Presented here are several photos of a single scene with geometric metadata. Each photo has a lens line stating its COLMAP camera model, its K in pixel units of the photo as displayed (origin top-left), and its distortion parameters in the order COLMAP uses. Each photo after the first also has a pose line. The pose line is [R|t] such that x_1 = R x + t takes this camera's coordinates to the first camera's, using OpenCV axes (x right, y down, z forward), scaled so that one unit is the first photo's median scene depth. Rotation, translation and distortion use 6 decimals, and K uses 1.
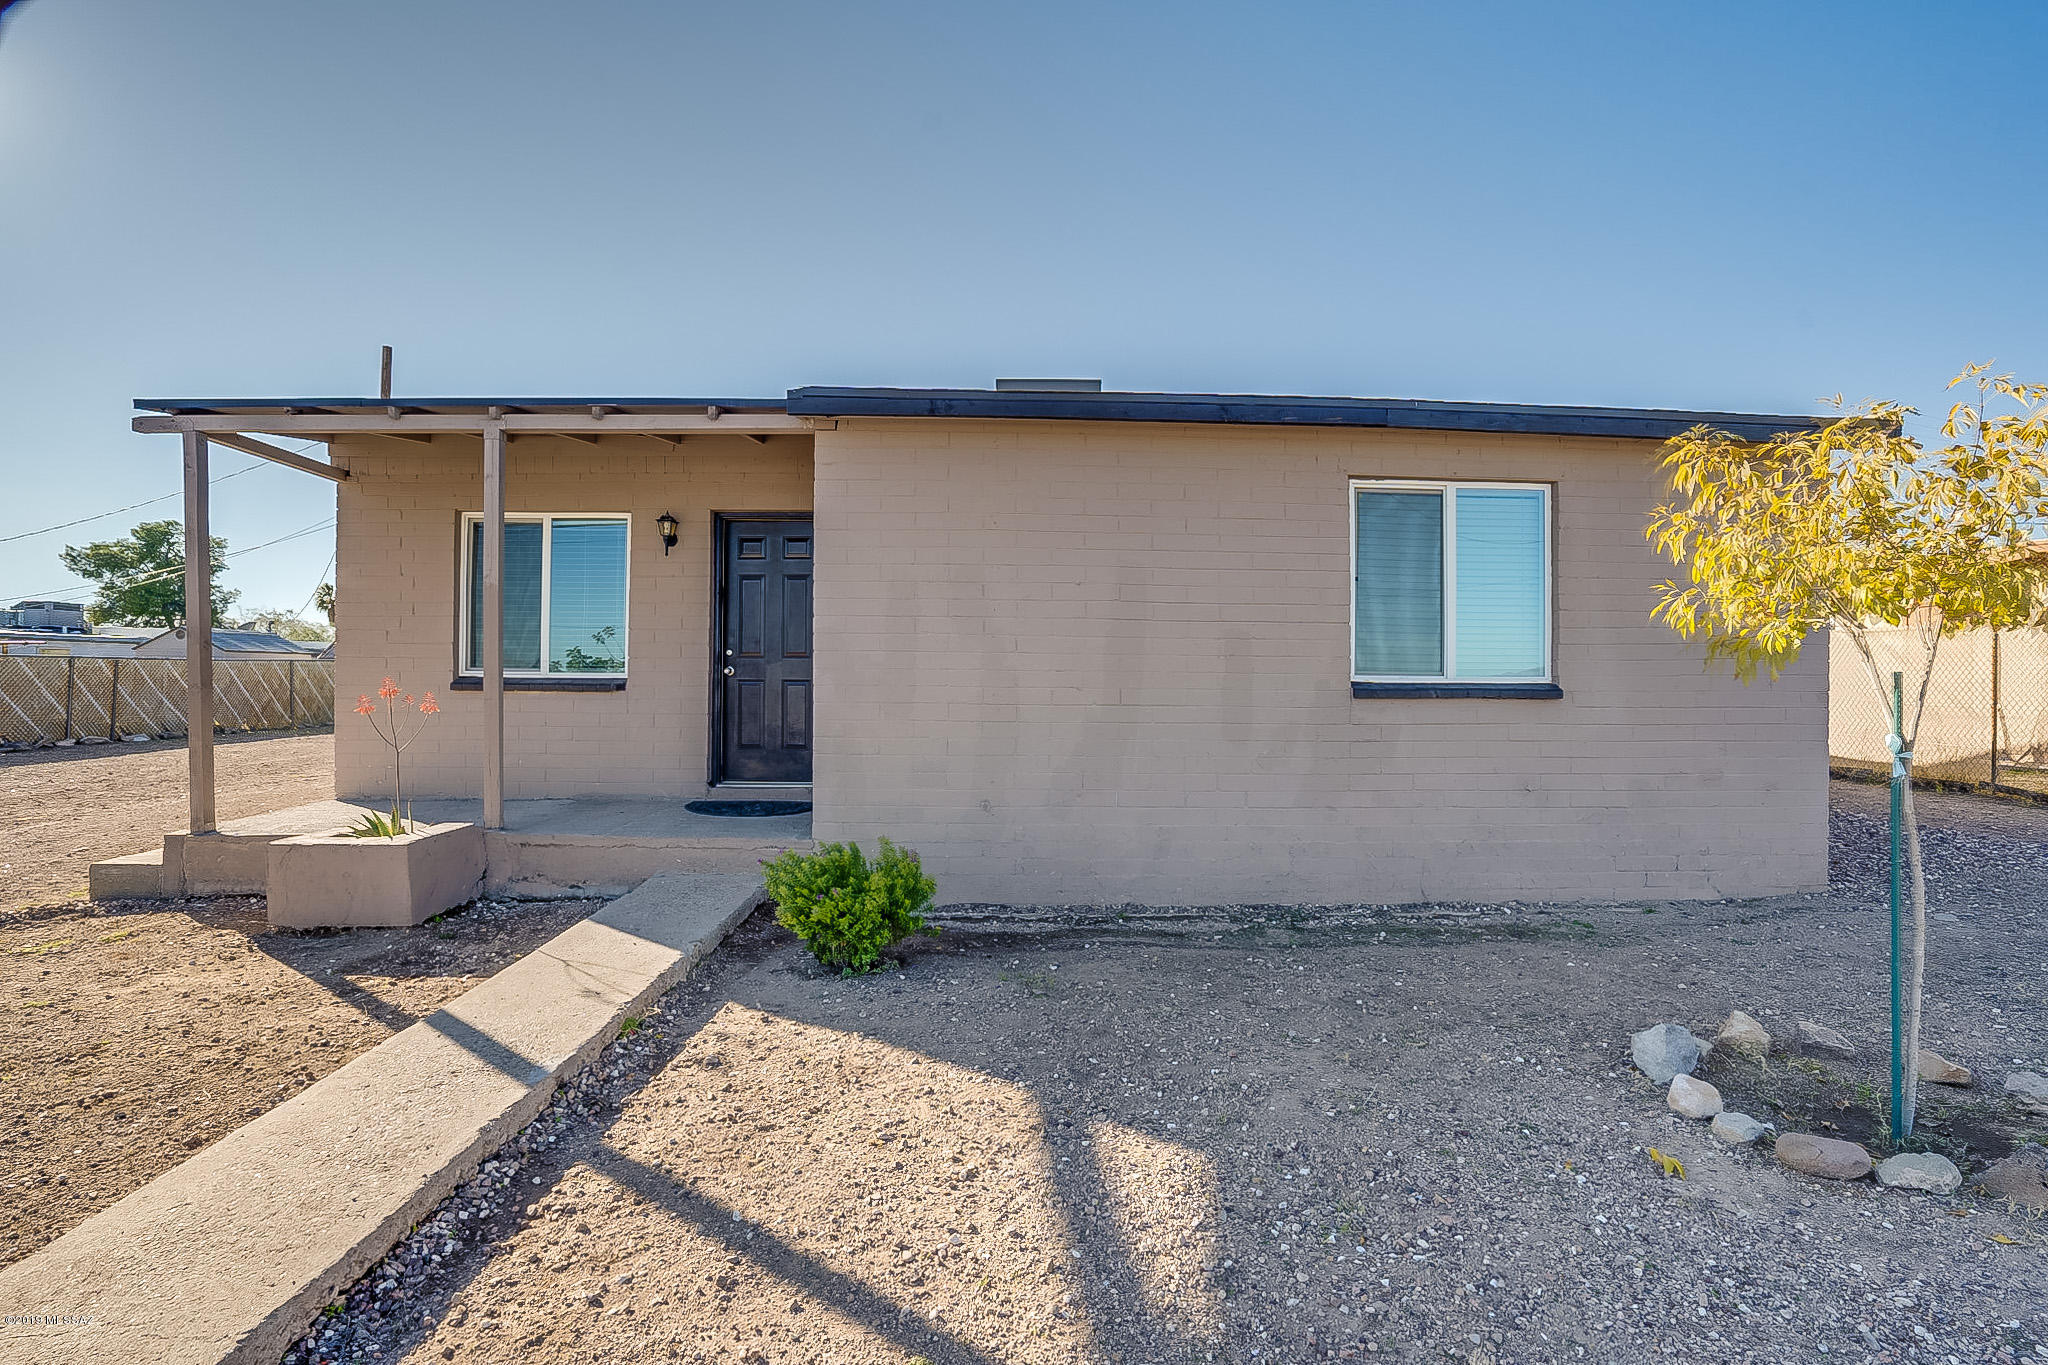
lens RADIAL K [[945.6, 0, 1023.2], [0, 945.6, 689.2], [0, 0, 1]] dist [-0.031092, 0.008267]
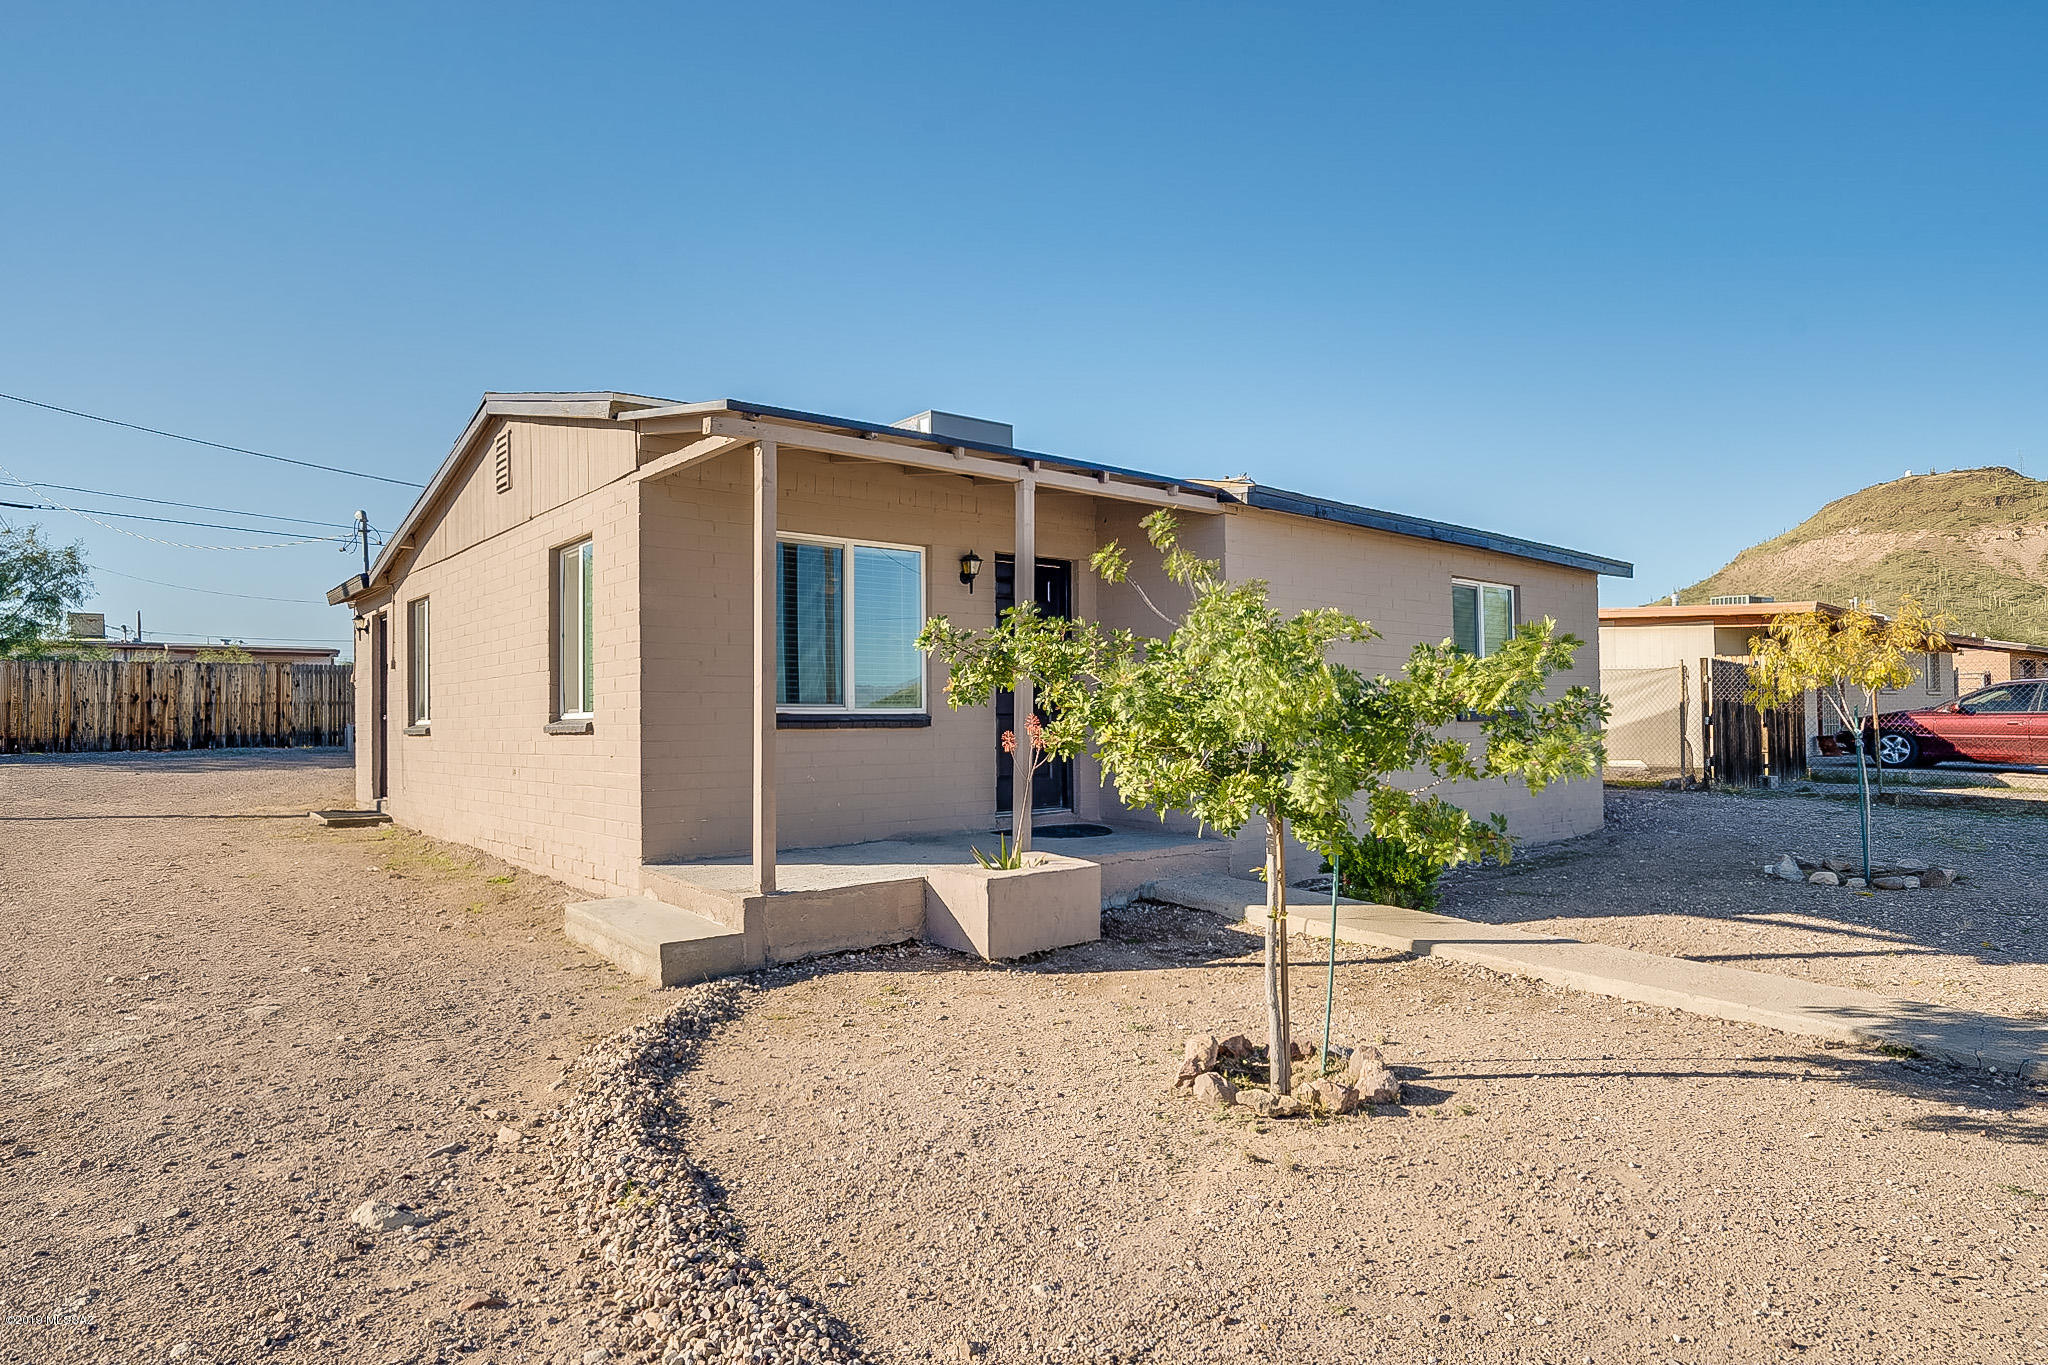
lens RADIAL K [[1153.2, 0, 1022.2], [0, 1153.2, 685.1], [0, 0, 1]] dist [0.011349, 0.006866]
pose [[0.782572, 0.006683, 0.622525, -1.135892], [0.013904, 0.999505, -0.028209, -0.006436], [-0.622405, 0.030731, 0.782092, -0.014016]]
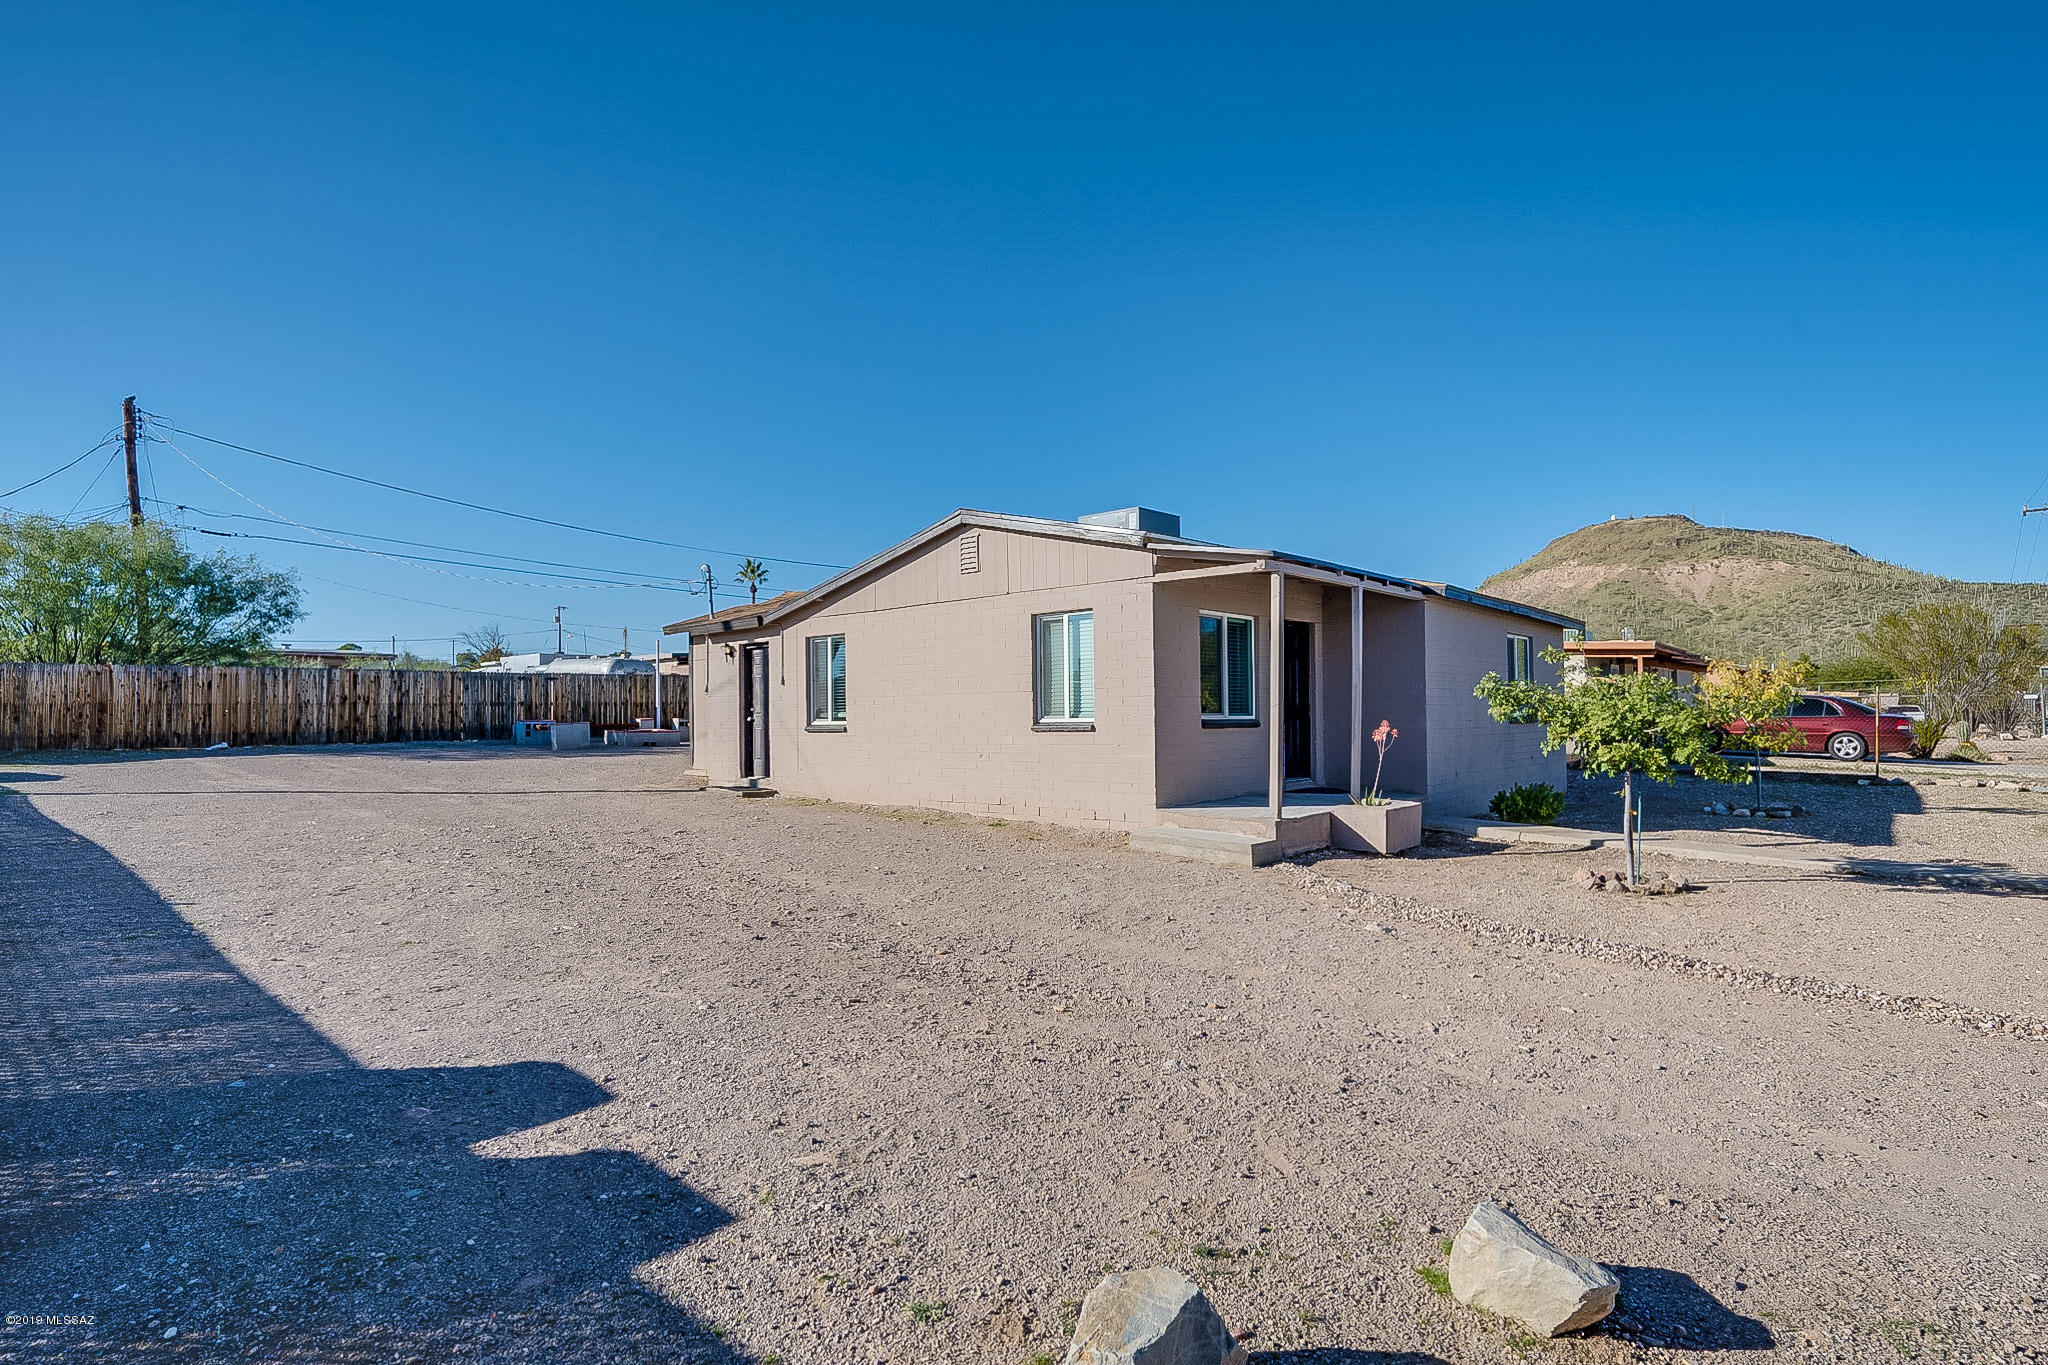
lens RADIAL K [[1050.5, 0, 1022.0], [0, 1050.5, 689.1], [0, 0, 1]] dist [-0.010287, 0.010167]
pose [[0.688597, 0.009634, 0.725081, -2.008082], [0.010558, 0.999673, -0.023309, -0.024476], [-0.725068, 0.023706, 0.688269, 0.041883]]
